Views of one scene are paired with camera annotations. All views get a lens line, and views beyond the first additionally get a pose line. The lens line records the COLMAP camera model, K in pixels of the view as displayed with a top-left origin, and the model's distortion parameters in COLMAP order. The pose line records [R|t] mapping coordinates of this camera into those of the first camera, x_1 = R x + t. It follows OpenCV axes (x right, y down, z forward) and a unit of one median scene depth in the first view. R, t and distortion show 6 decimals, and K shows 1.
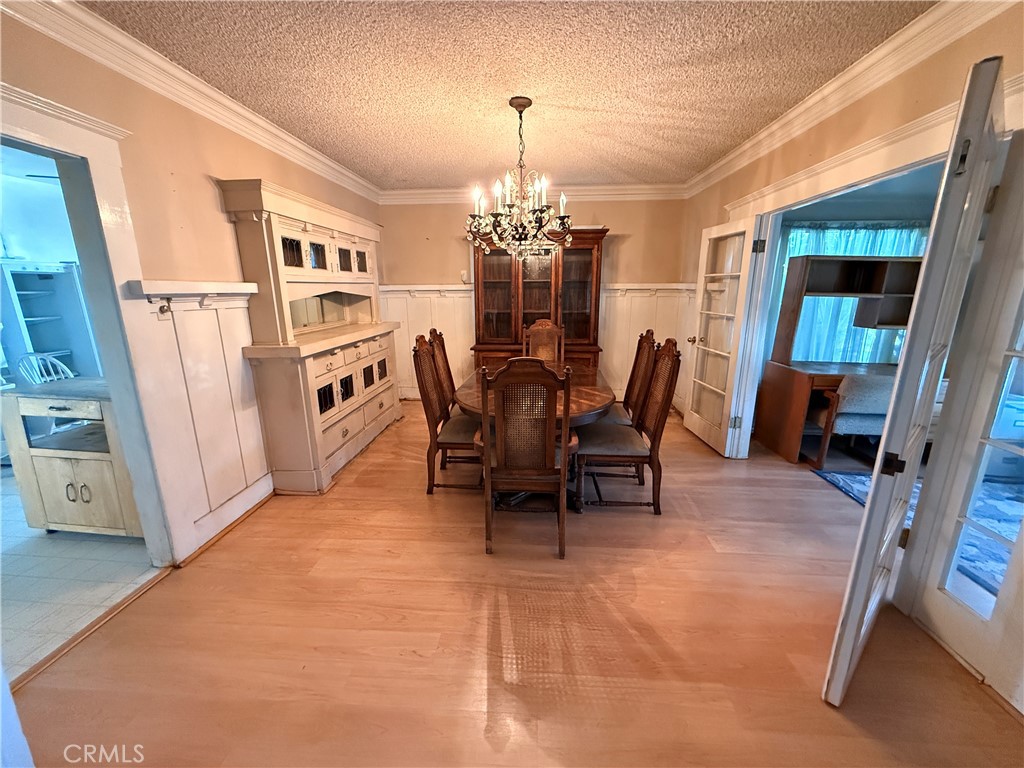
lens RADIAL K [[403.8, 0, 507.3], [0, 403.8, 380.2], [0, 0, 1]] dist [0.000244, -0.000081]
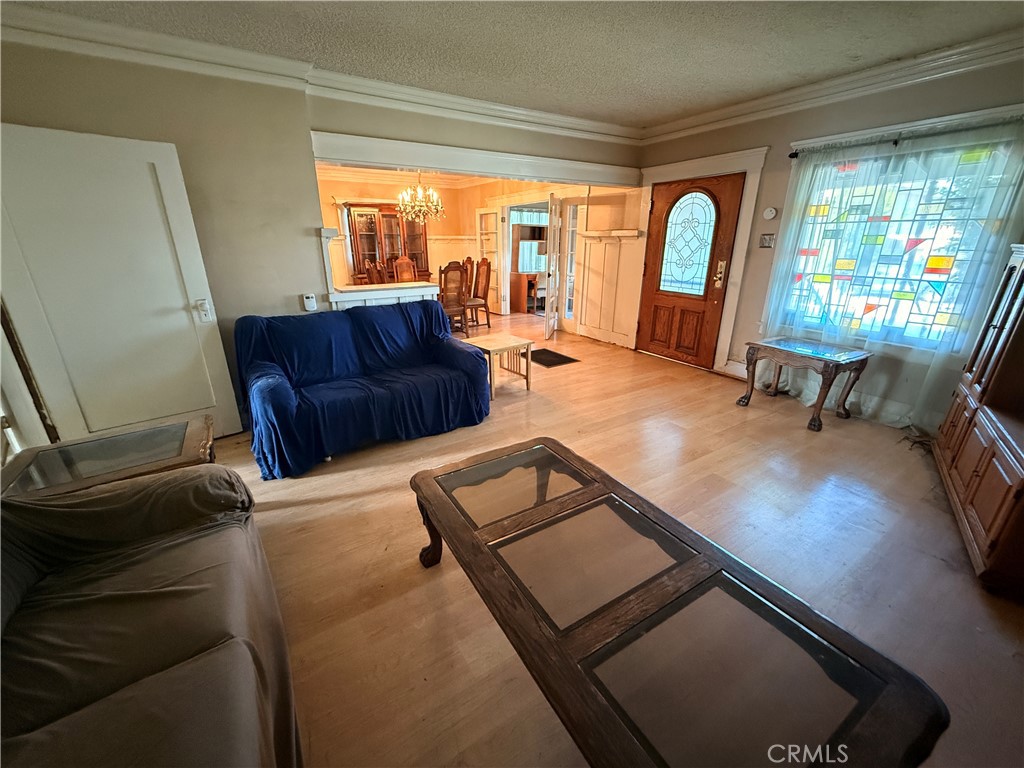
lens RADIAL K [[403.8, 0, 508.4], [0, 403.8, 386.3], [0, 0, 1]] dist [0.000244, -0.000081]
pose [[0.801594, -0.207590, 0.560673, -0.849511], [0.141847, 0.977043, 0.158953, 0.242834], [-0.580799, -0.047885, 0.812638, -0.955520]]
